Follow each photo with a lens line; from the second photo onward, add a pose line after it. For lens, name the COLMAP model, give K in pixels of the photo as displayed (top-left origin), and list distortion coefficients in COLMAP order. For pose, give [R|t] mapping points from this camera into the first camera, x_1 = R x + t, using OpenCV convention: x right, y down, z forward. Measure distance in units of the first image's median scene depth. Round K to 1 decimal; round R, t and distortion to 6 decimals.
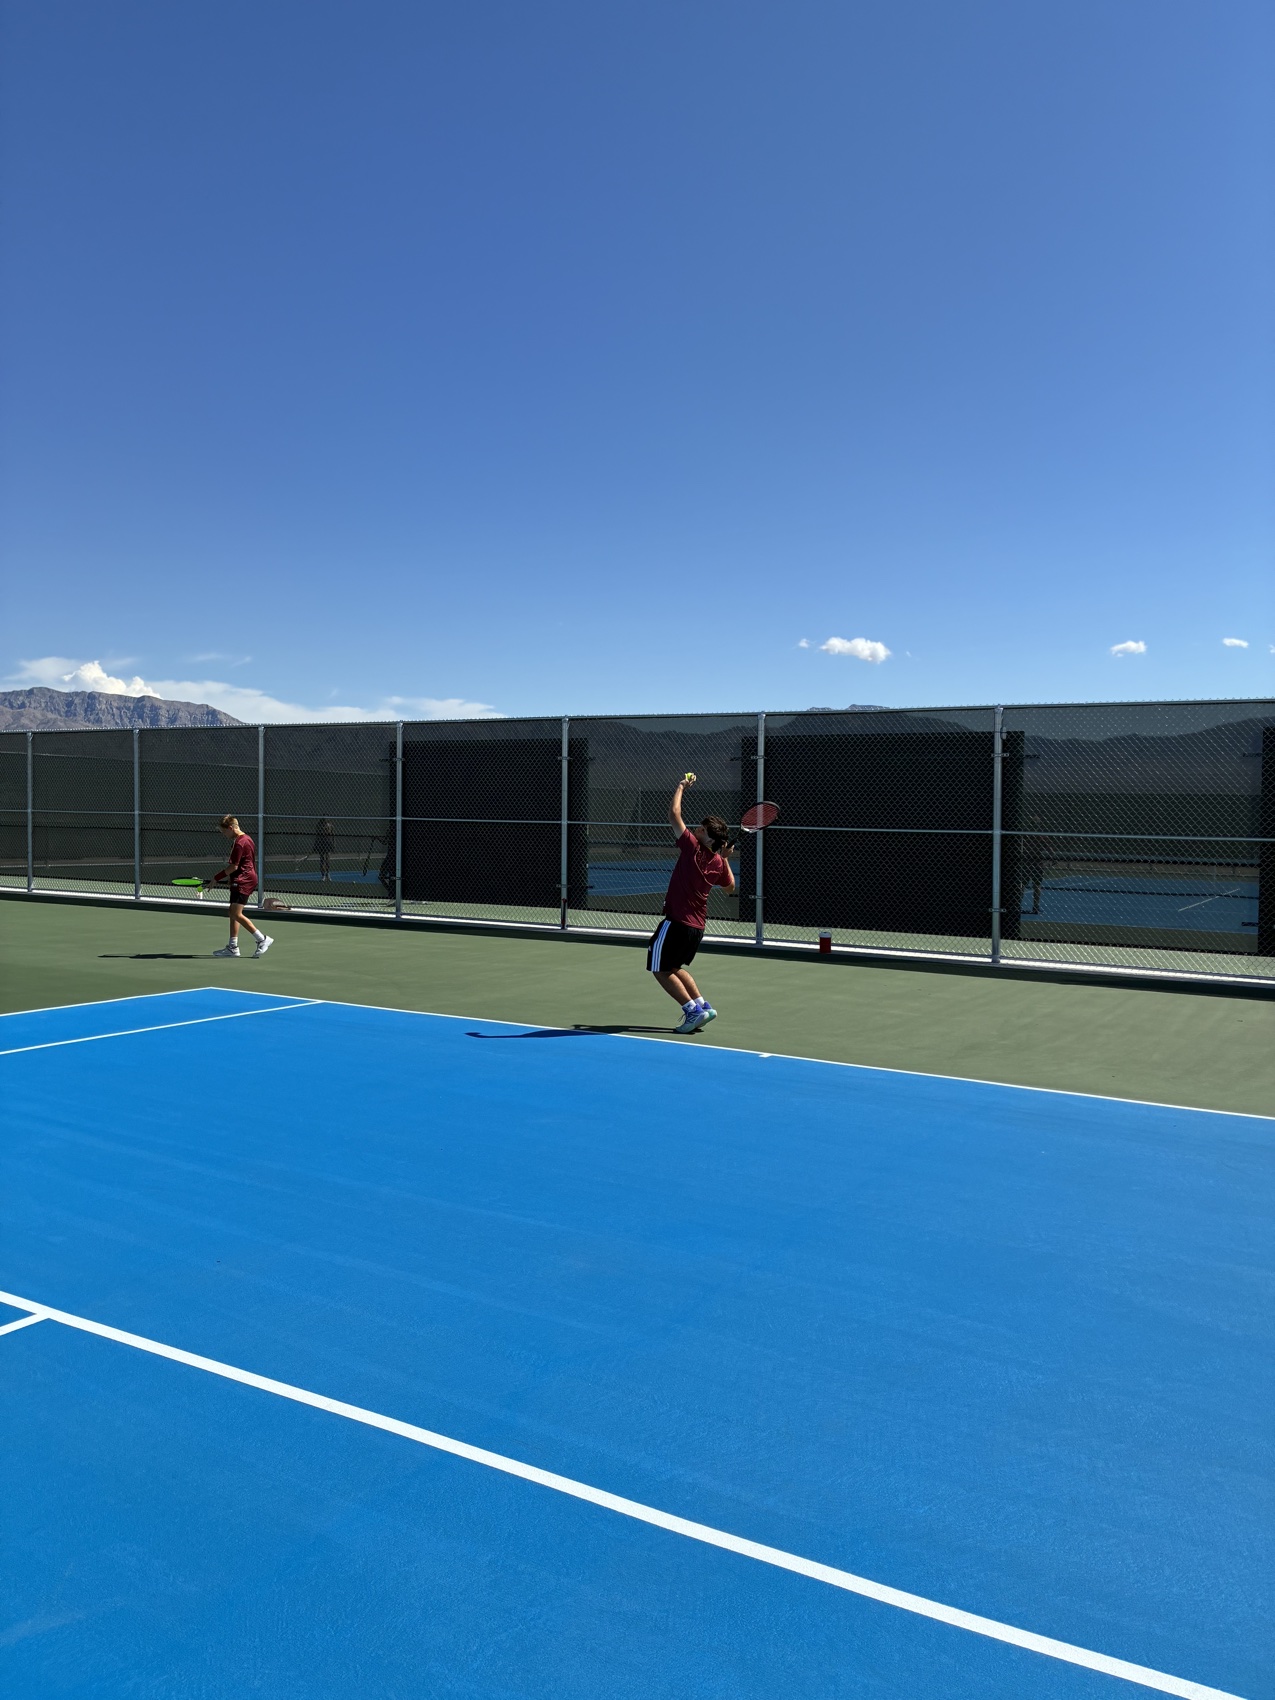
lens RADIAL K [[1290.5, 0, 637.5], [0, 1290.5, 850.0], [0, 0, 1]] dist [0.083426, -0.002401]
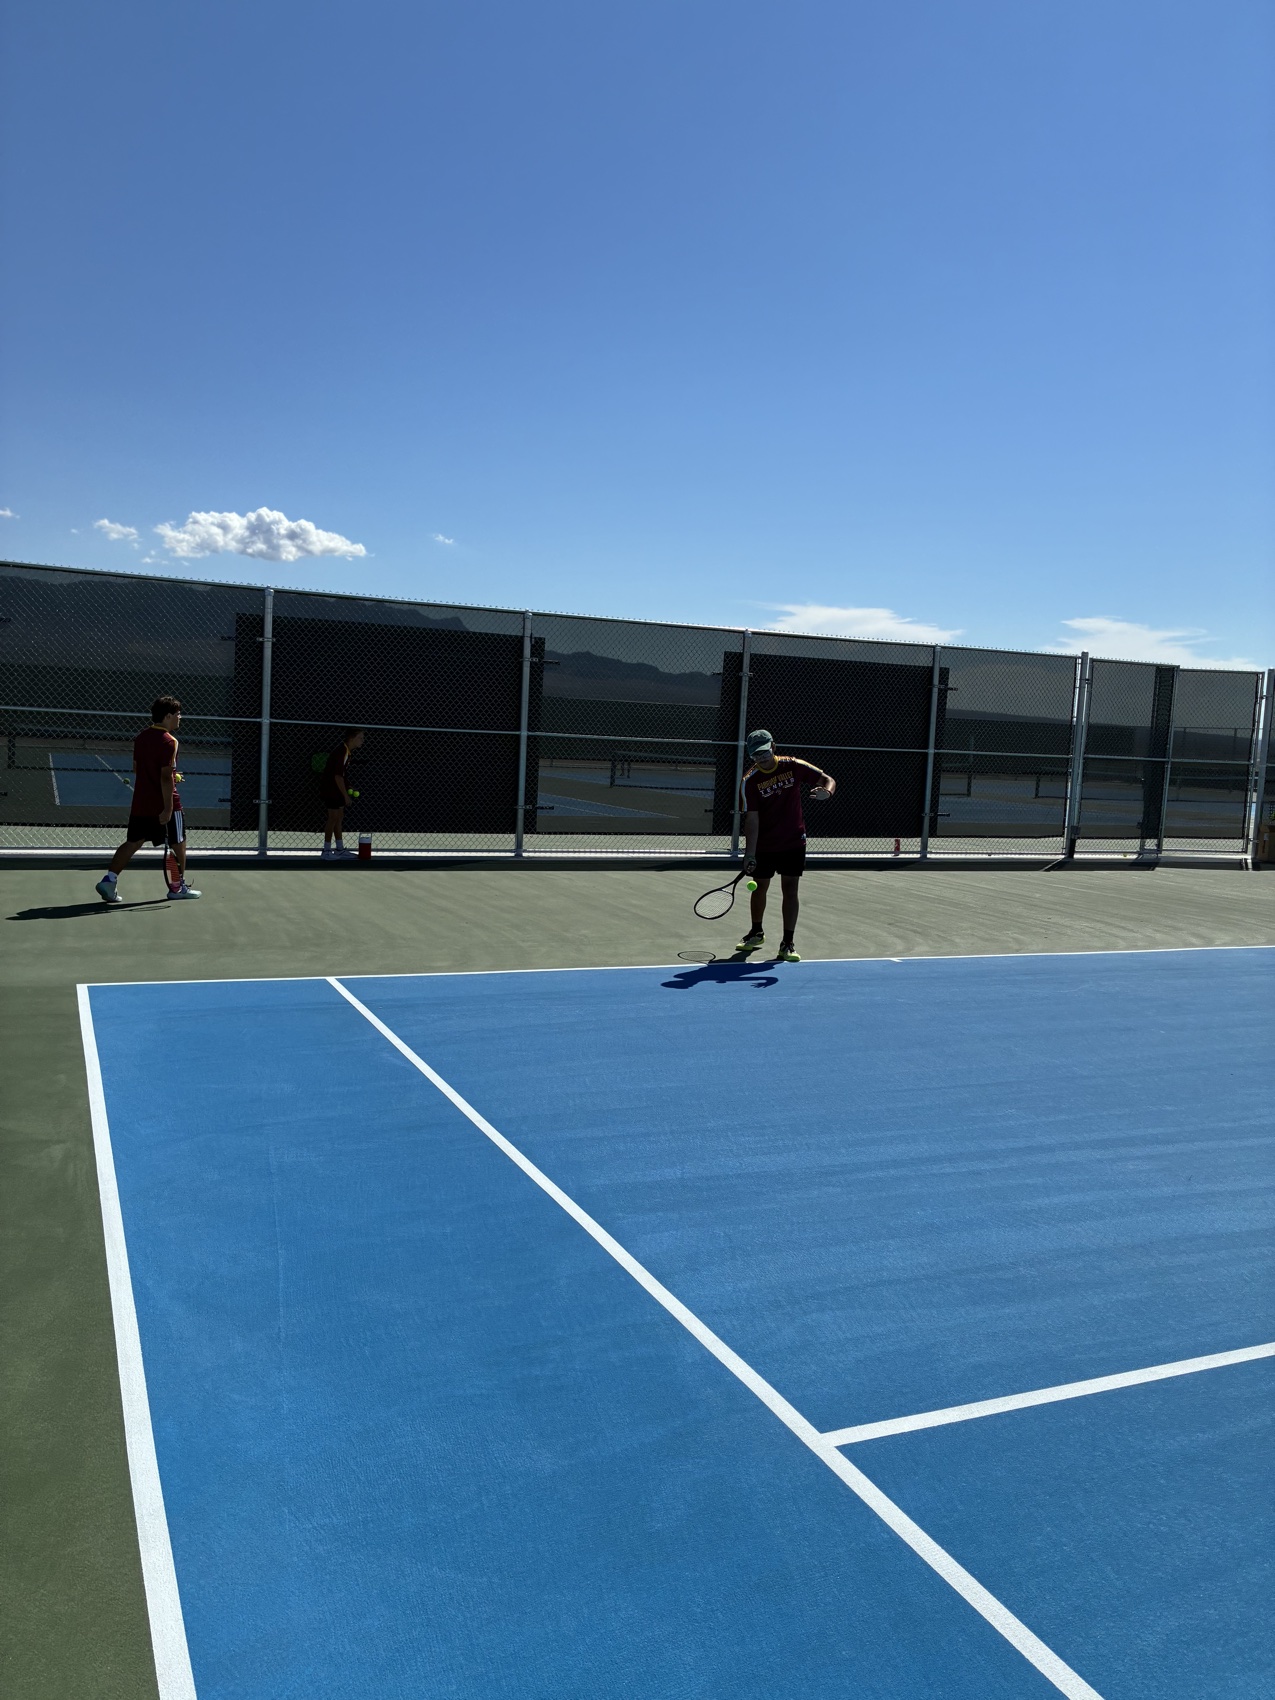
lens RADIAL K [[1290.5, 0, 637.5], [0, 1290.5, 850.0], [0, 0, 1]] dist [0.083426, -0.002401]
pose [[0.584984, -0.067383, 0.808241, -0.524325], [-0.014702, 0.995498, 0.093636, -0.018729], [-0.810912, -0.066658, 0.581360, 0.310951]]
